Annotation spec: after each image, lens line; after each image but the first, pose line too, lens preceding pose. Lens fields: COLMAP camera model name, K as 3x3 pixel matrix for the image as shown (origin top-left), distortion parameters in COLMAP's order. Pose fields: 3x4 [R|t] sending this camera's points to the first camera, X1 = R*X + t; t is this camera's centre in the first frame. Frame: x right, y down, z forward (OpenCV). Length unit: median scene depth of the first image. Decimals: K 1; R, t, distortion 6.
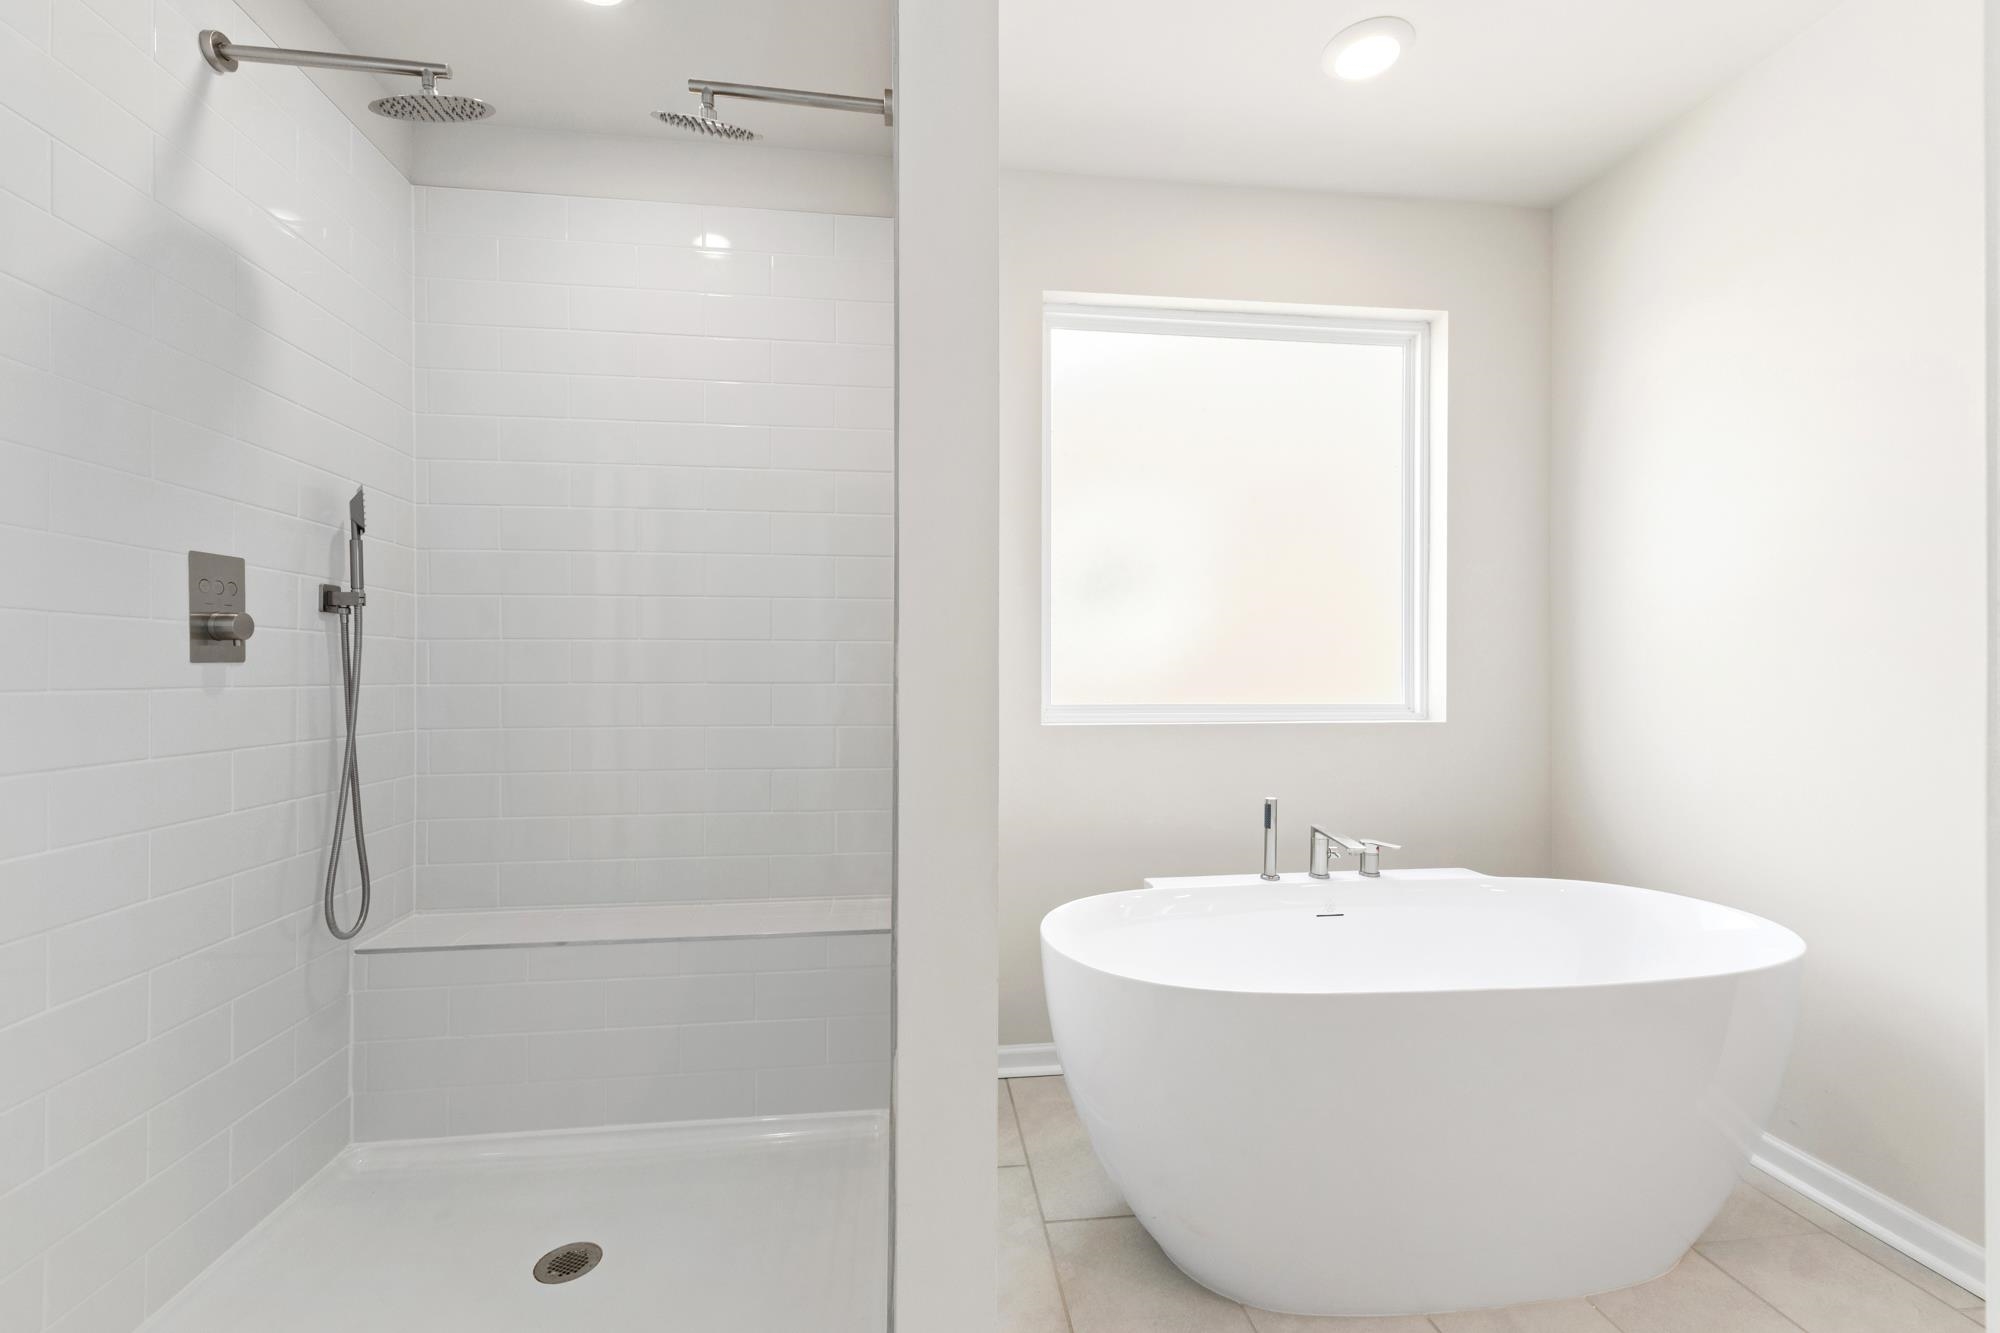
lens RADIAL K [[853.0, 0, 1014.9], [0, 853.0, 673.1], [0, 0, 1]] dist [0.008270, -0.000739]
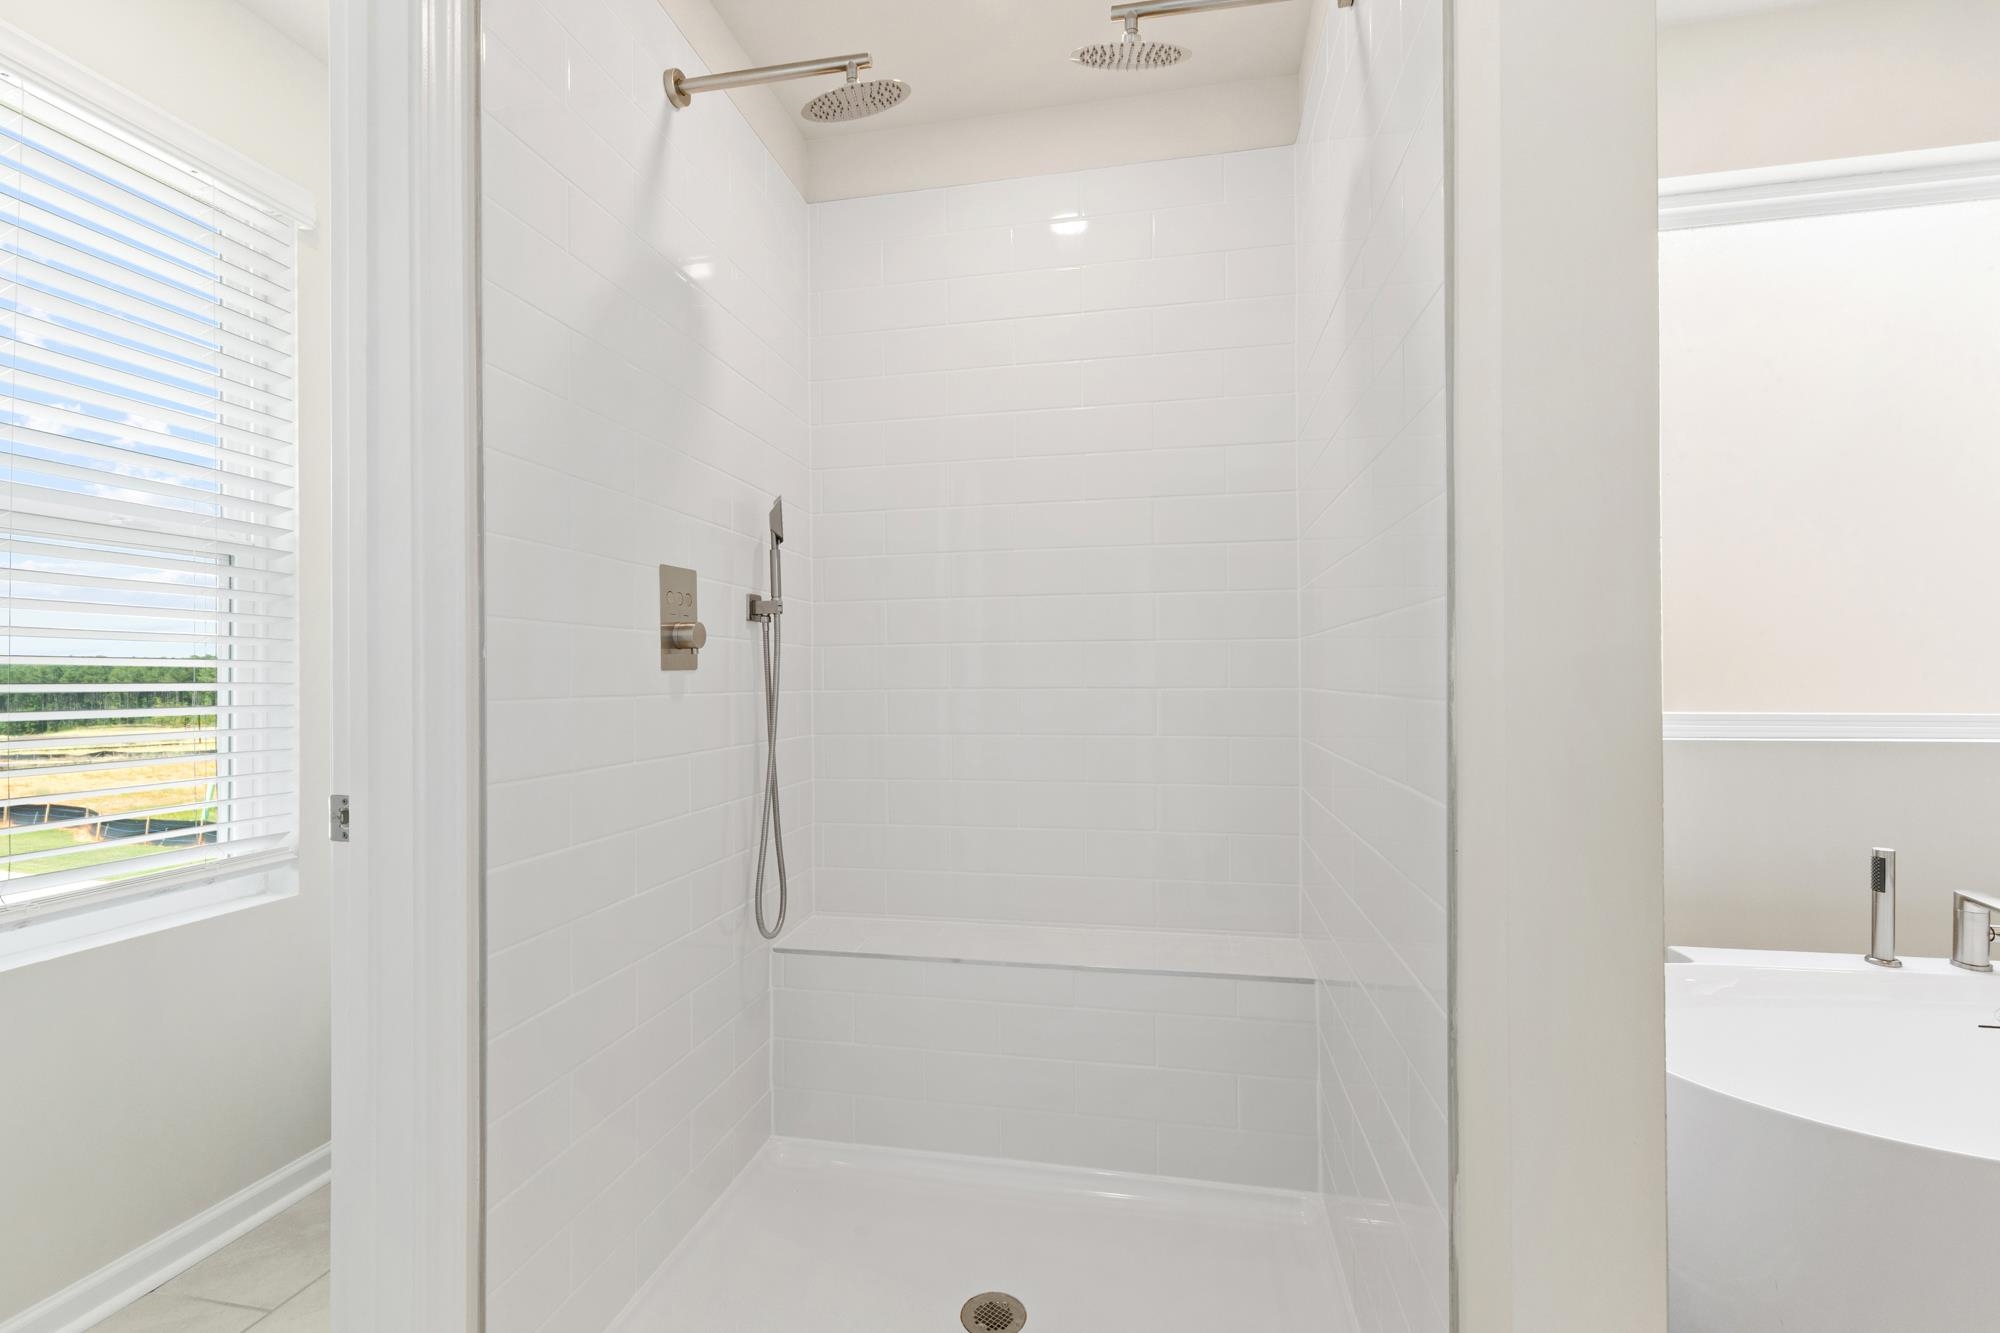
lens RADIAL K [[853.0, 0, 979.2], [0, 853.0, 677.6], [0, 0, 1]] dist [0.008270, -0.000739]
pose [[0.949227, -0.007194, -0.314509, -0.218533], [0.007018, 0.999974, -0.001694, 0.000867], [0.314513, -0.000599, 0.949253, 0.107642]]
